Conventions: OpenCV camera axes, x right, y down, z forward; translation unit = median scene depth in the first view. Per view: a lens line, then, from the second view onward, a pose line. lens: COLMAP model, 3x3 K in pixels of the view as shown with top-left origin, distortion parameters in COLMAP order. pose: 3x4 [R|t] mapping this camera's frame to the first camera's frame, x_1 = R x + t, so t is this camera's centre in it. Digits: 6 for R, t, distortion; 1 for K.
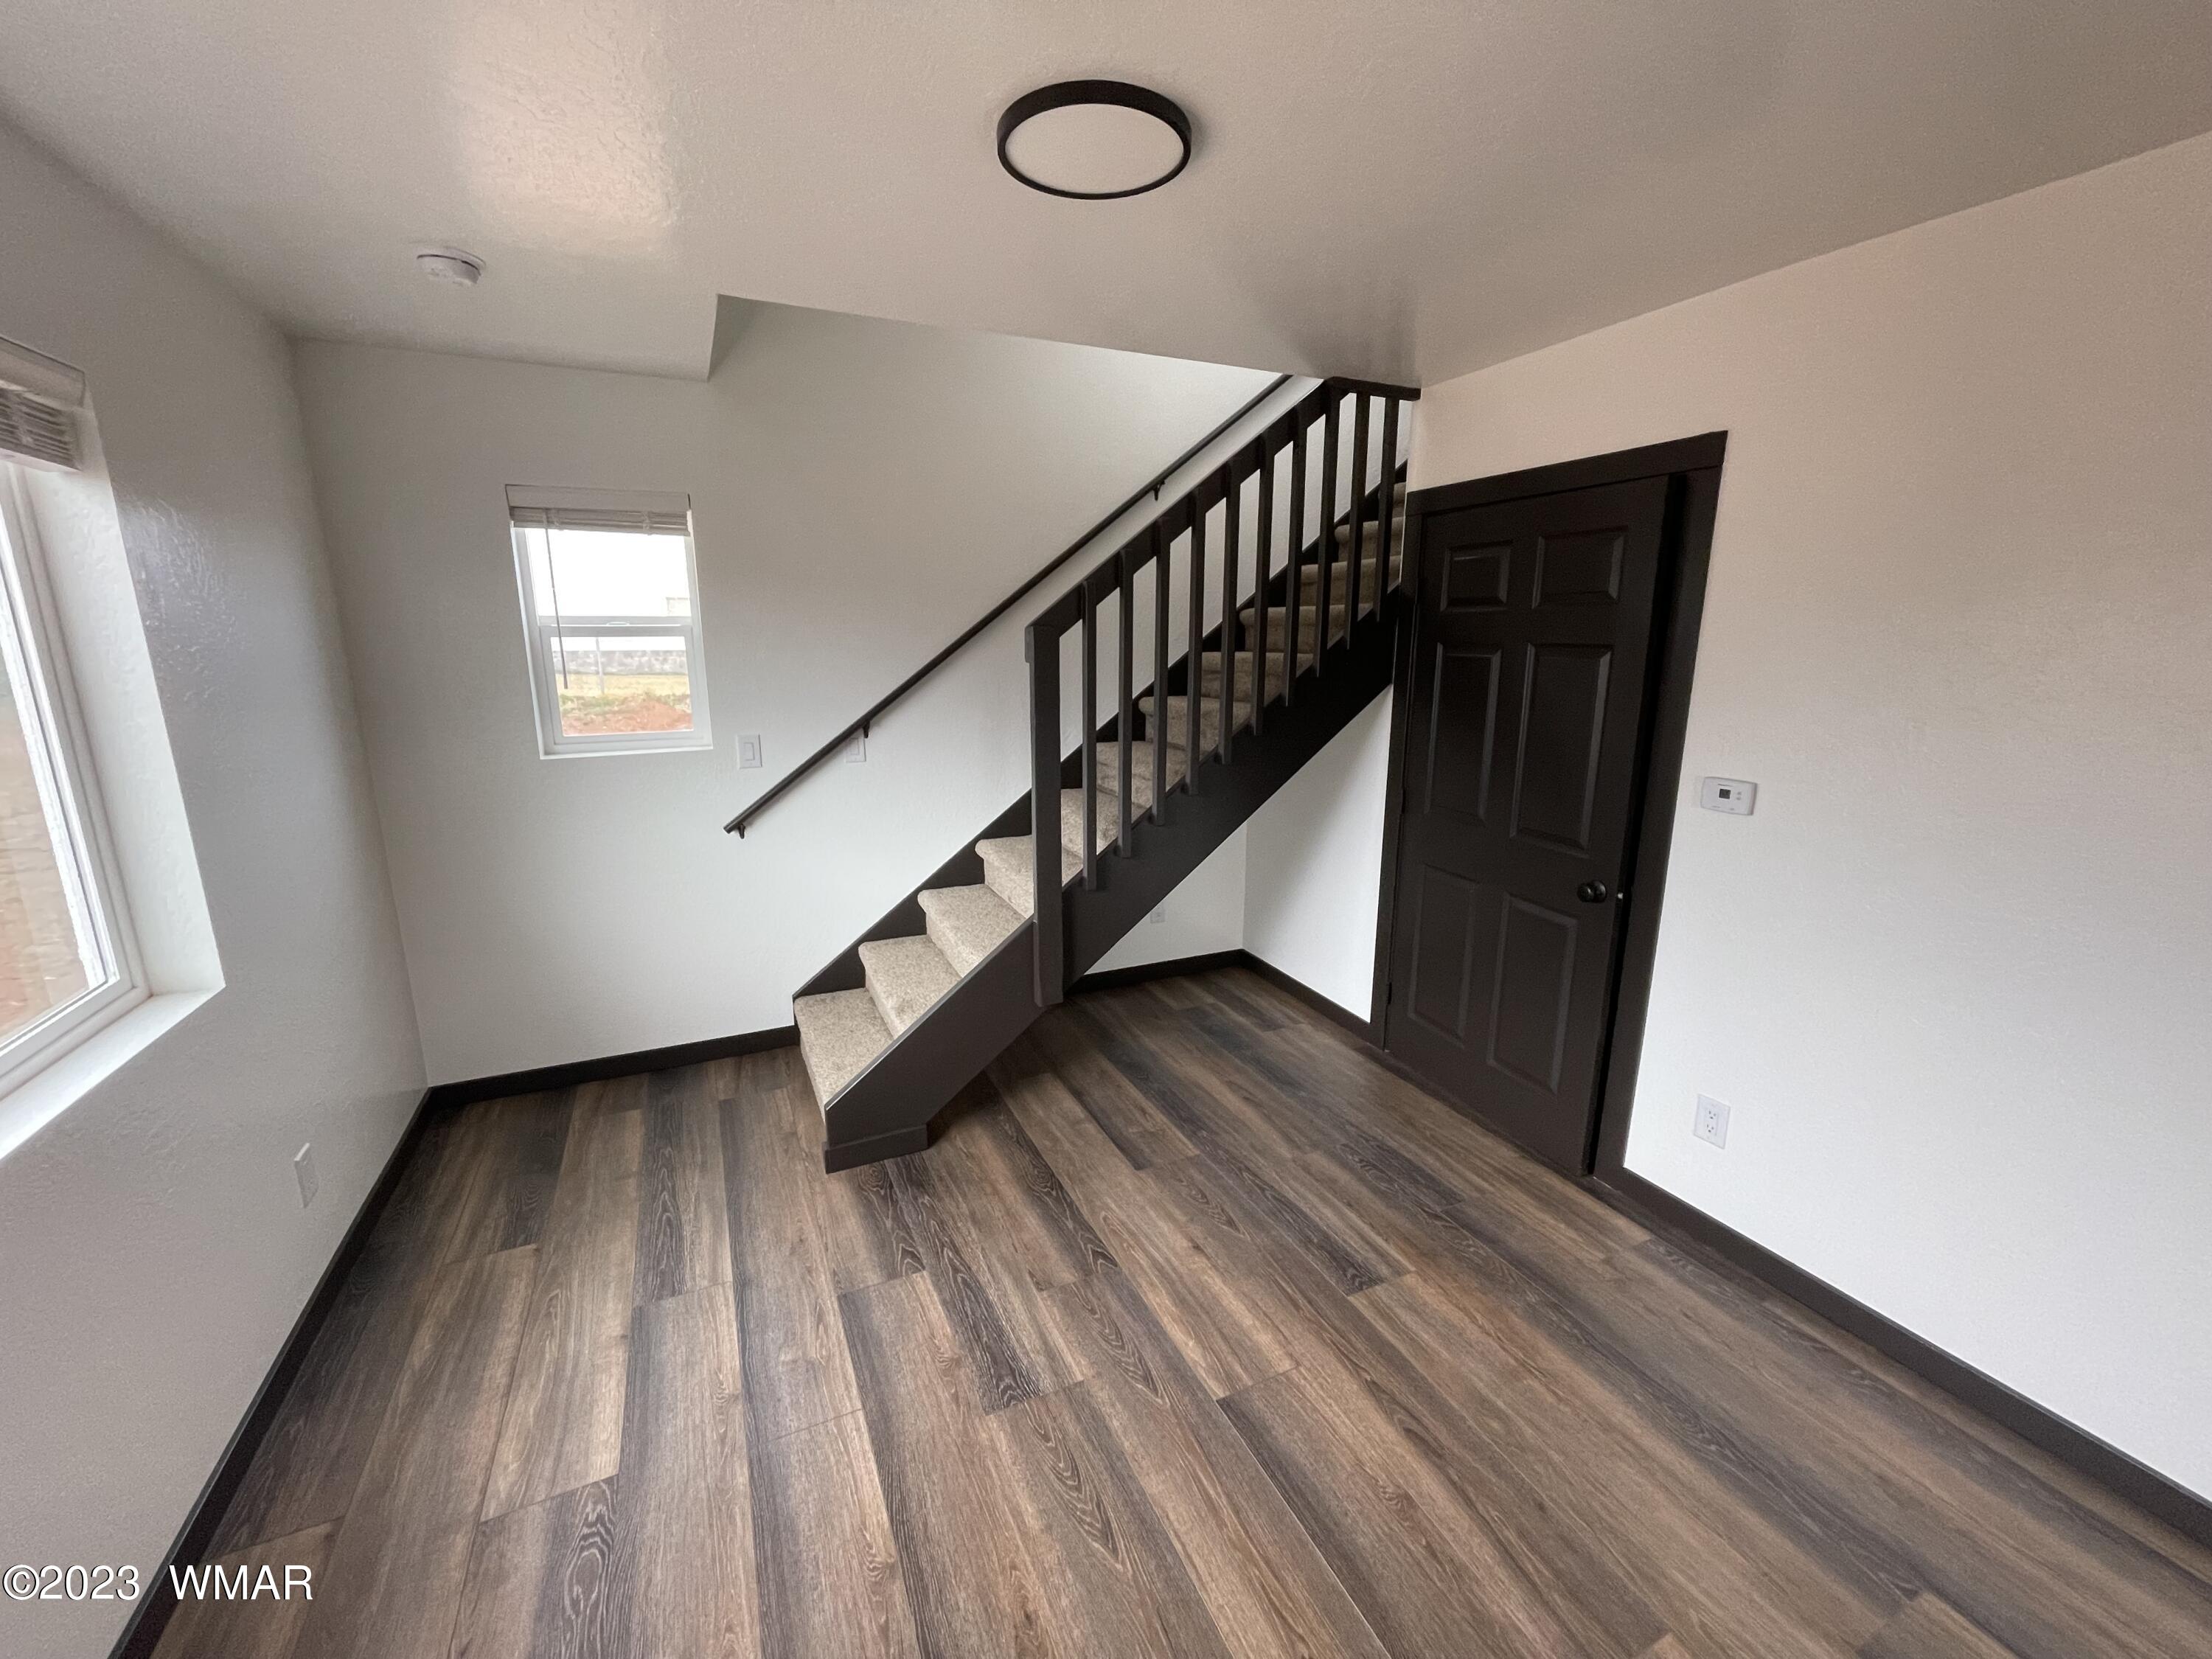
lens RADIAL K [[892.9, 0, 1106.0], [0, 892.9, 829.5], [0, 0, 1]] dist [-0.000252, -0.000082]
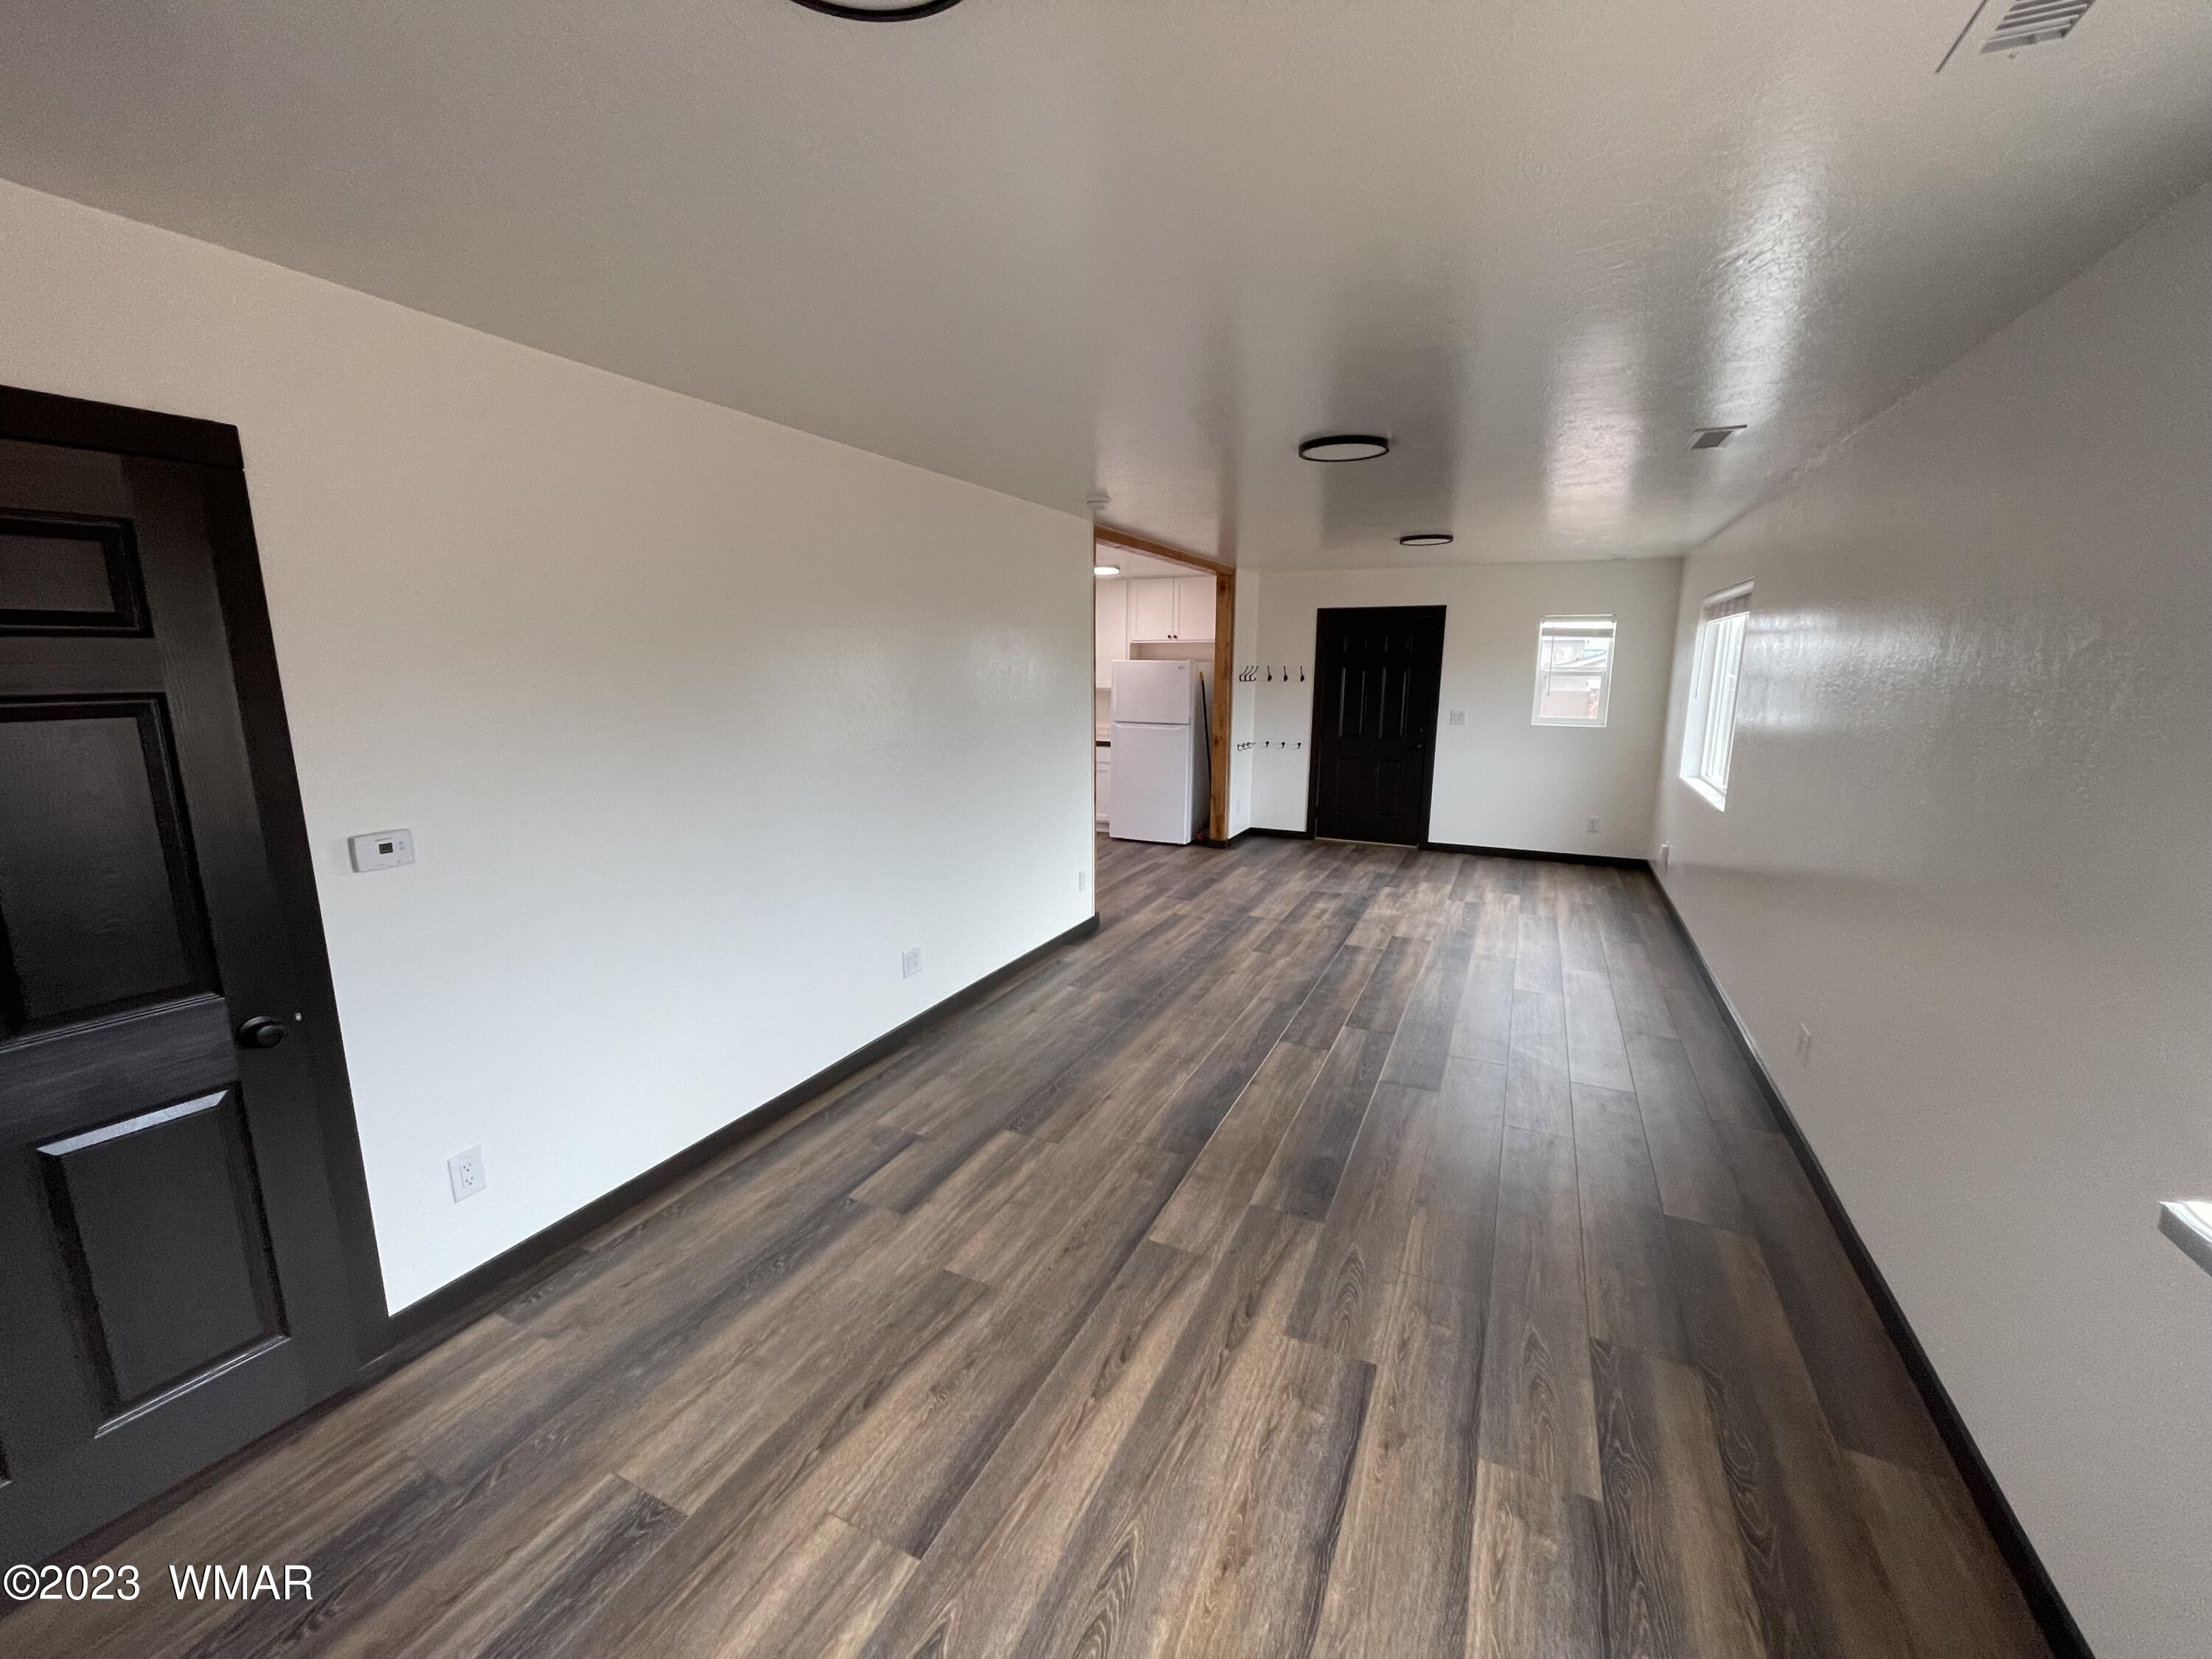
lens RADIAL K [[892.9, 0, 1106.0], [0, 892.9, 829.5], [0, 0, 1]] dist [-0.000252, -0.000082]
pose [[-0.640279, -0.143332, 0.754651, -0.563290], [0.163988, 0.934282, 0.316584, -0.273265], [-0.750433, 0.326456, -0.574697, 1.176935]]
